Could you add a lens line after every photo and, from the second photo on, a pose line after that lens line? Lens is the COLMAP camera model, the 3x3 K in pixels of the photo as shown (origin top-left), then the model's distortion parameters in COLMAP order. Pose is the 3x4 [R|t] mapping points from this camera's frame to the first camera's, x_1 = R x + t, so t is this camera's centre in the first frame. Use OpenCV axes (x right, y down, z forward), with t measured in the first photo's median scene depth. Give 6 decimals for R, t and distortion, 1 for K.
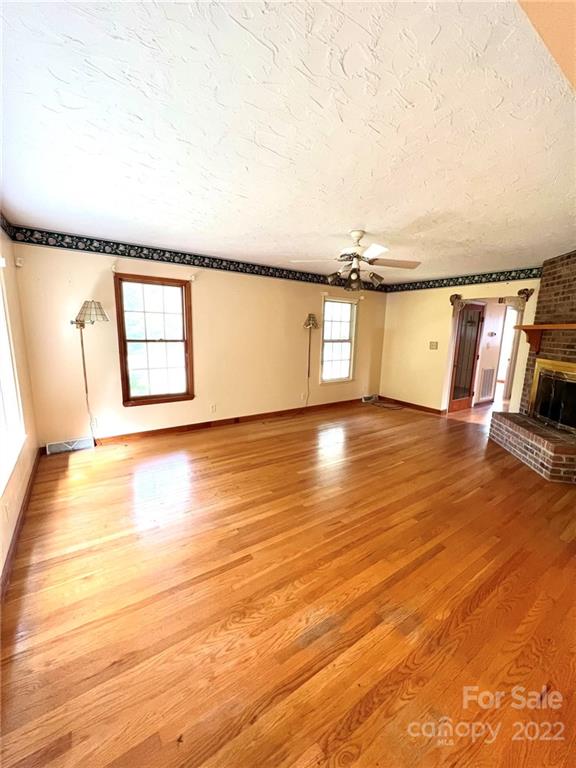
lens RADIAL K [[307.7, 0, 284.8], [0, 307.7, 380.5], [0, 0, 1]] dist [0.000580, -0.000566]
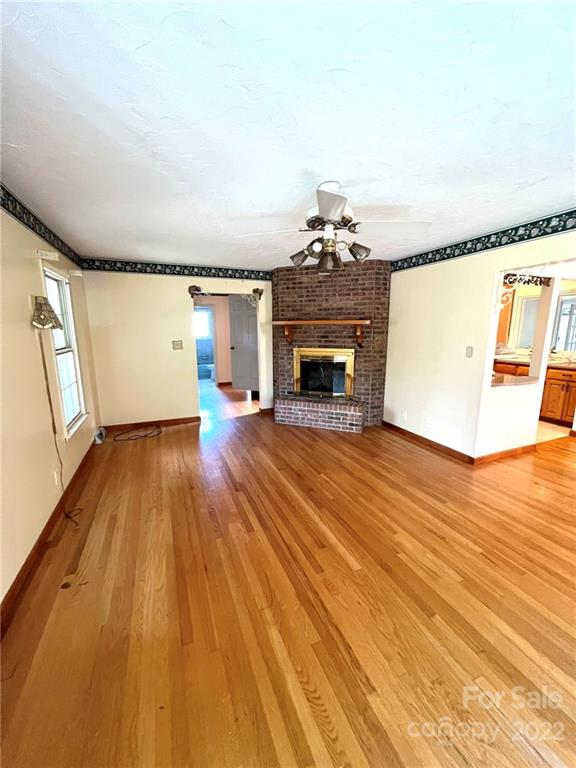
lens RADIAL K [[307.7, 0, 285.9], [0, 307.7, 384.4], [0, 0, 1]] dist [0.000580, -0.000566]
pose [[0.203871, -0.203609, 0.957591, -0.428368], [0.170356, 0.970589, 0.170104, -0.156373], [-0.964062, 0.128452, 0.232561, 0.821121]]
